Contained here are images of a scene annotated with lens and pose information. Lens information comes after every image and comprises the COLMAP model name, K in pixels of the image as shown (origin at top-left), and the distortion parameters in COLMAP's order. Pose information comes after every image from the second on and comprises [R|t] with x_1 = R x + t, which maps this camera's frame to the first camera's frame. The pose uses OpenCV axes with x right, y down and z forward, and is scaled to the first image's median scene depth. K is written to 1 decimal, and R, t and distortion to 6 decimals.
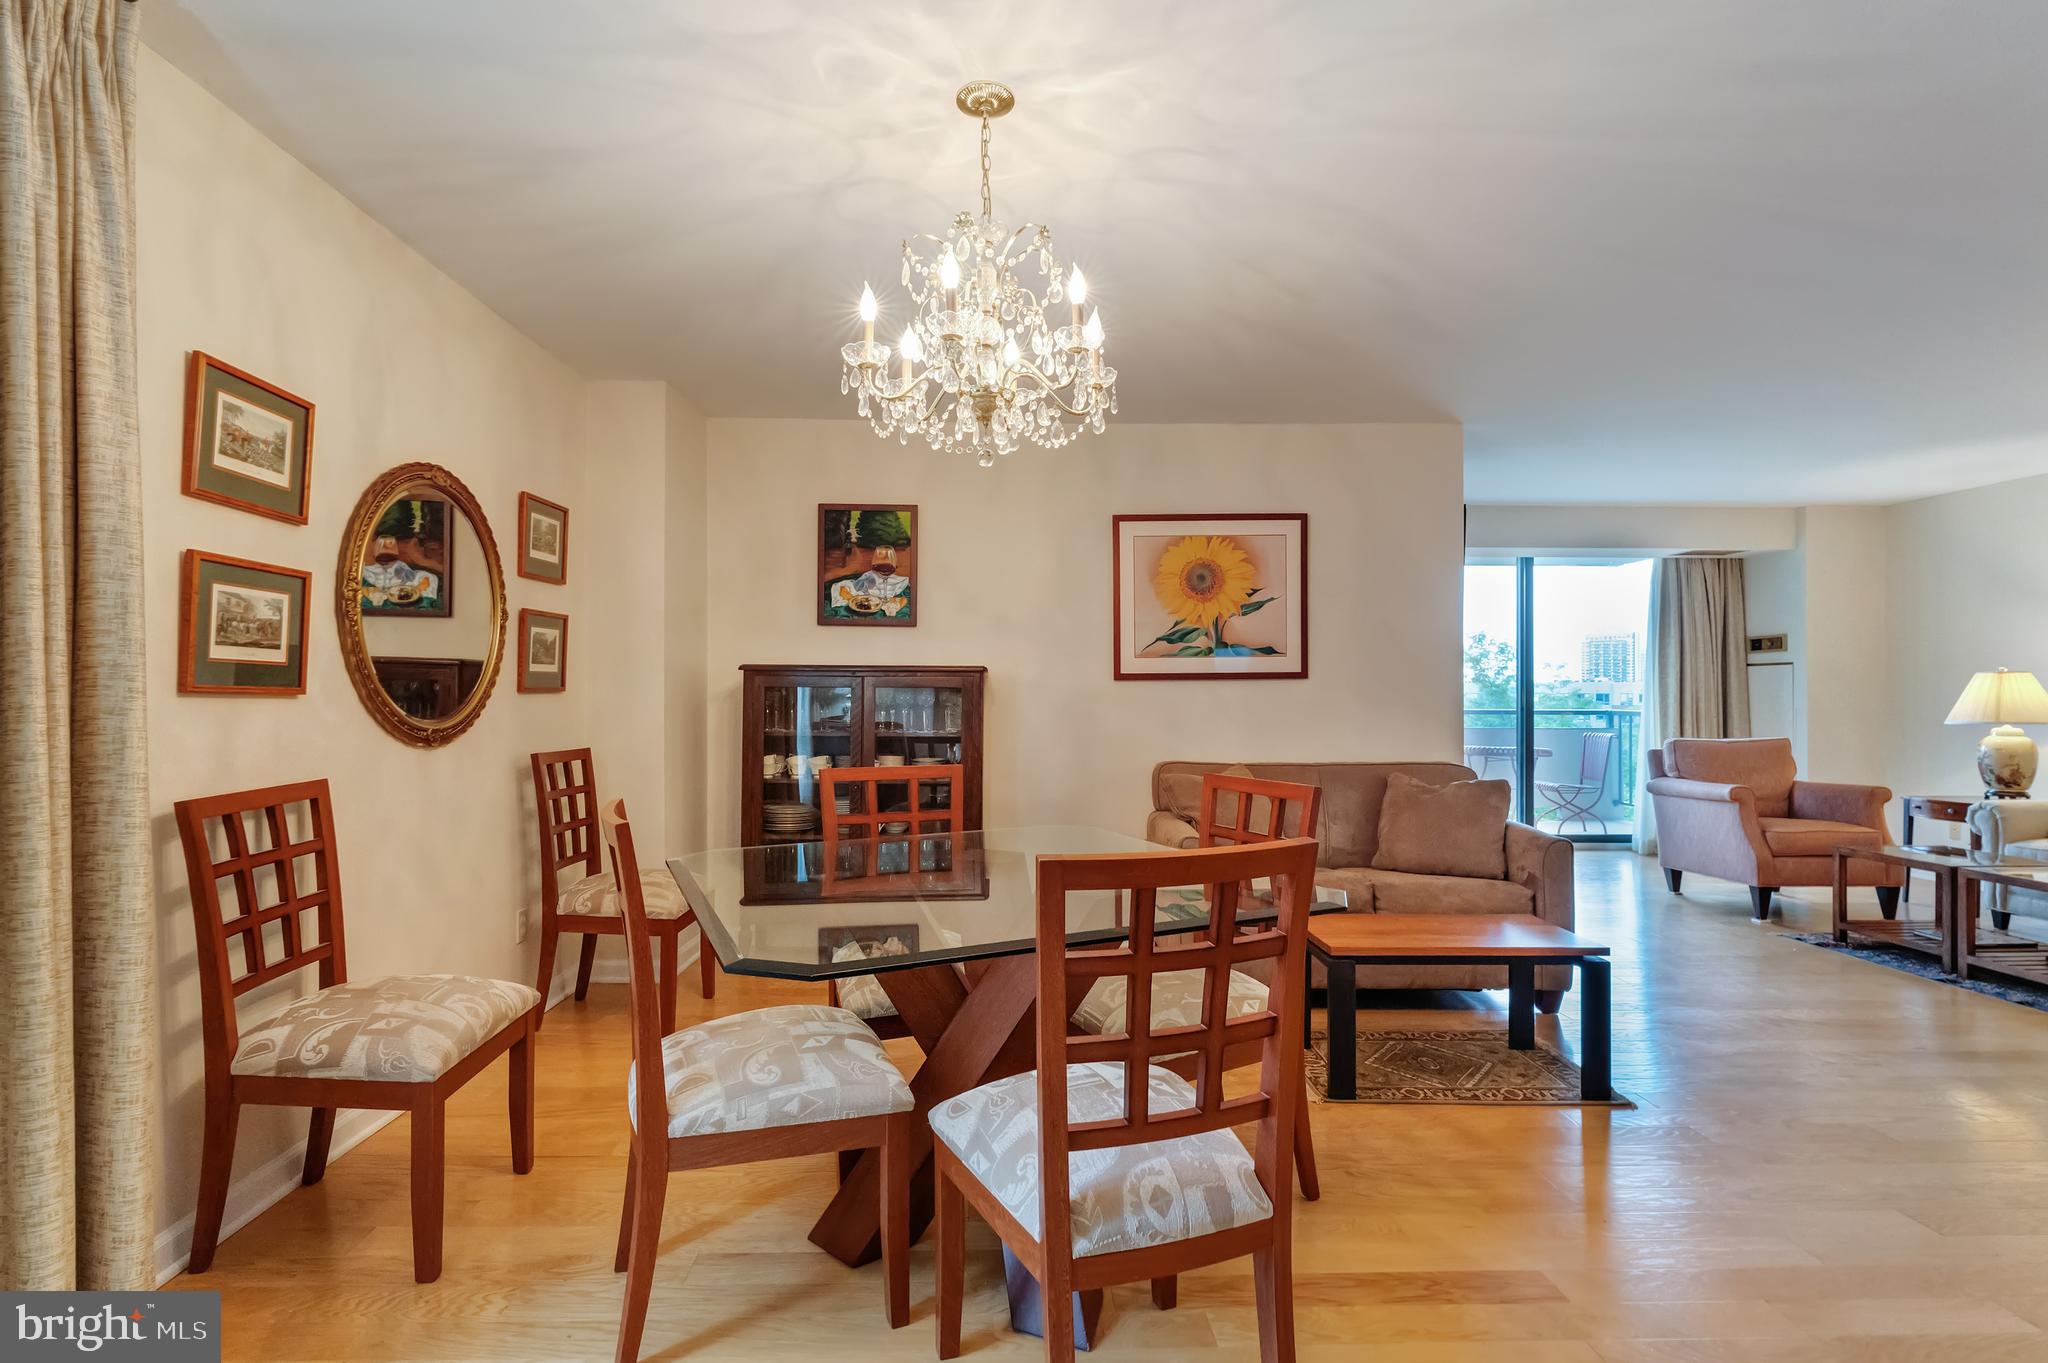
lens RADIAL K [[972.8, 0, 1024.0], [0, 972.8, 681.5], [0, 0, 1]] dist [0.009656, 0.000369]
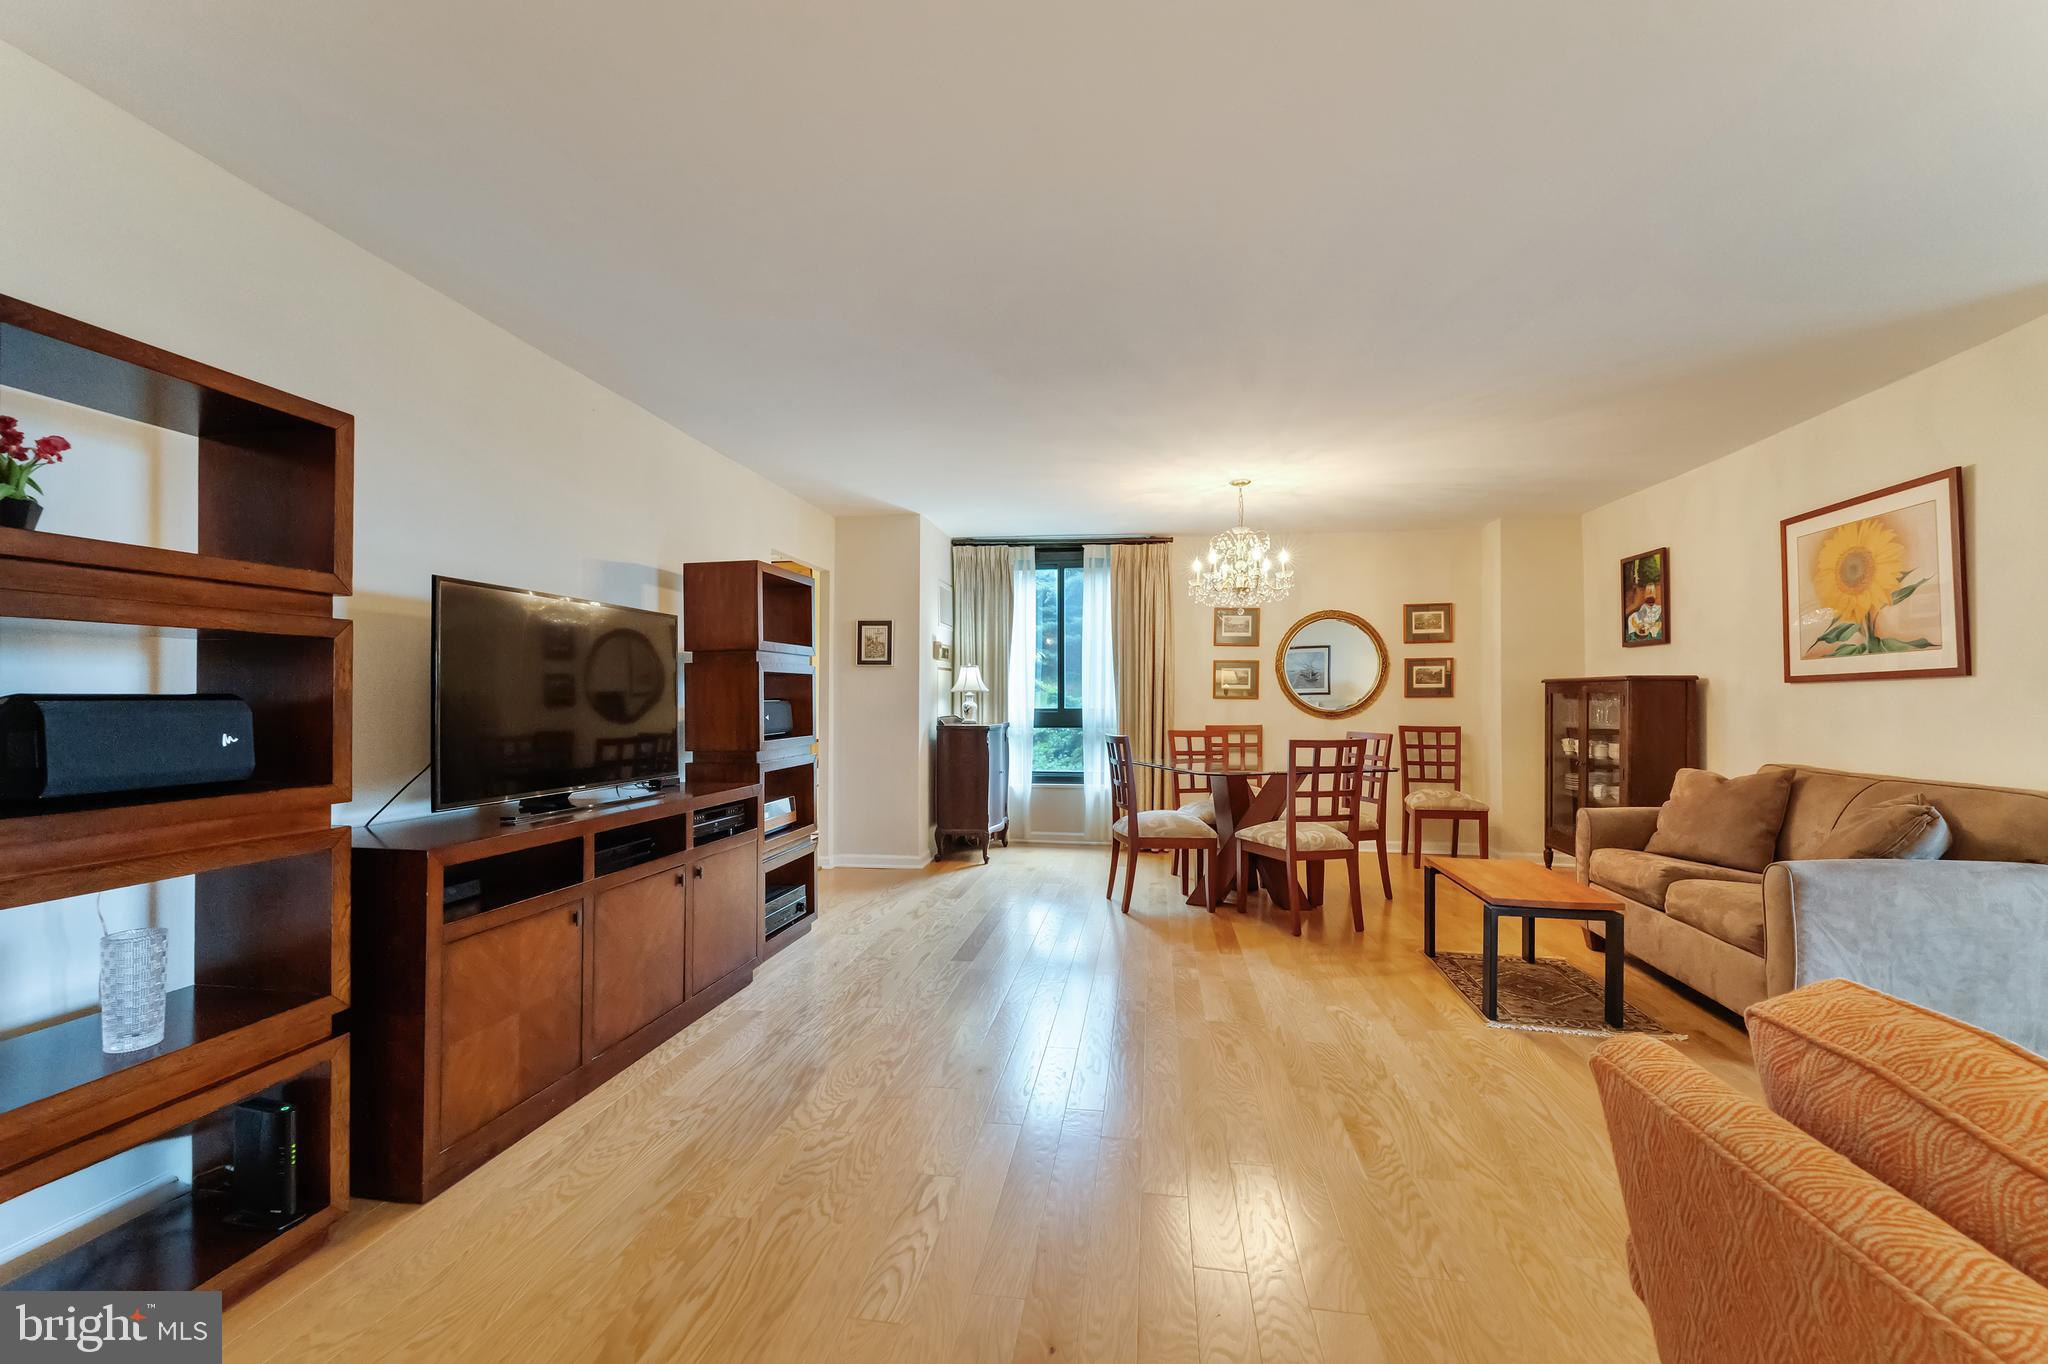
lens RADIAL K [[851.7, 0, 1022.3], [0, 851.7, 693.2], [0, 0, 1]] dist [-0.002028, -0.000233]
pose [[-0.181129, -0.009529, -0.983413, 1.105109], [0.012581, 0.999849, -0.012005, 0.009660], [0.983379, -0.014546, -0.180982, 0.379104]]
